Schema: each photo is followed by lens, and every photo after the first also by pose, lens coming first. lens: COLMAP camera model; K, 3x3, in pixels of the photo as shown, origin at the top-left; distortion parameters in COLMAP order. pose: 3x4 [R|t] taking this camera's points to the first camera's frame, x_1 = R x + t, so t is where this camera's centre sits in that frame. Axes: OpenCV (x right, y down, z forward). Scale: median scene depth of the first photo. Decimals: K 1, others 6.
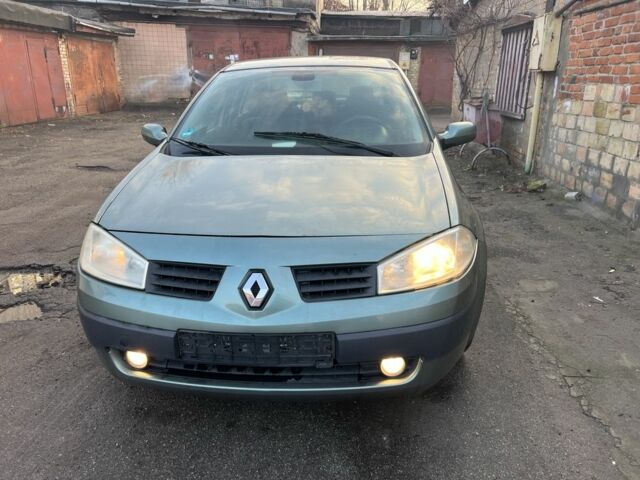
lens RADIAL K [[507.8, 0, 311.8], [0, 507.8, 258.7], [0, 0, 1]] dist [0.059426, -0.066538]
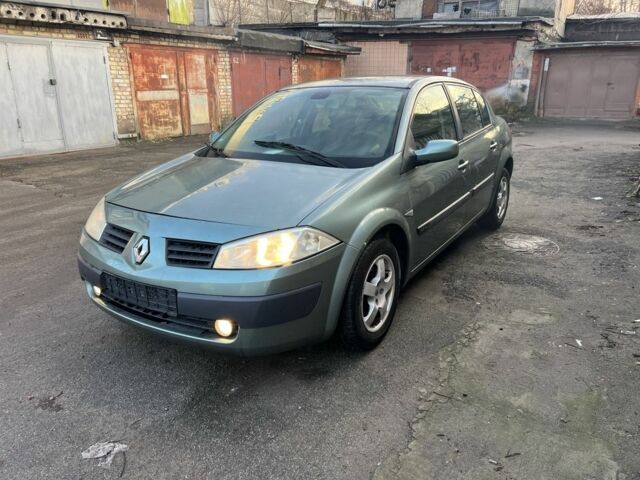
lens RADIAL K [[507.8, 0, 307.9], [0, 507.8, 255.8], [0, 0, 1]] dist [0.059426, -0.066538]
pose [[0.871164, 0.145666, -0.468887, 0.726563], [-0.156764, 0.987514, 0.015527, -0.013739], [0.465294, 0.059978, 0.883122, -0.018554]]
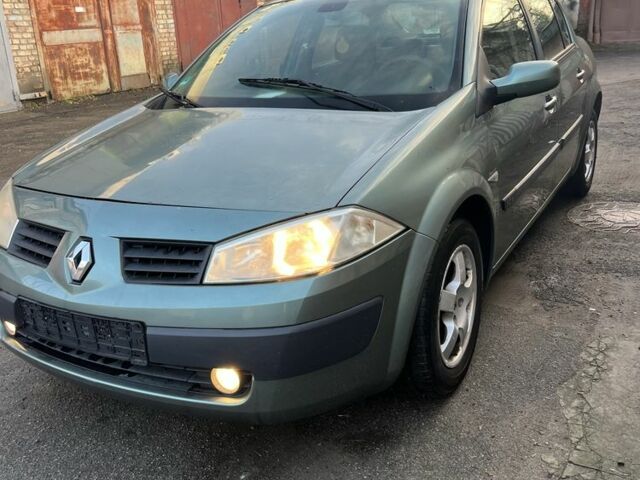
lens RADIAL K [[674.8, 0, 298.7], [0, 674.8, 260.1], [0, 0, 1]] dist [0.020515, 0.000000]
pose [[0.891605, 0.103940, -0.440723, 0.550559], [-0.101179, 0.994421, 0.029834, -0.008440], [0.441365, 0.017992, 0.897147, 0.109150]]
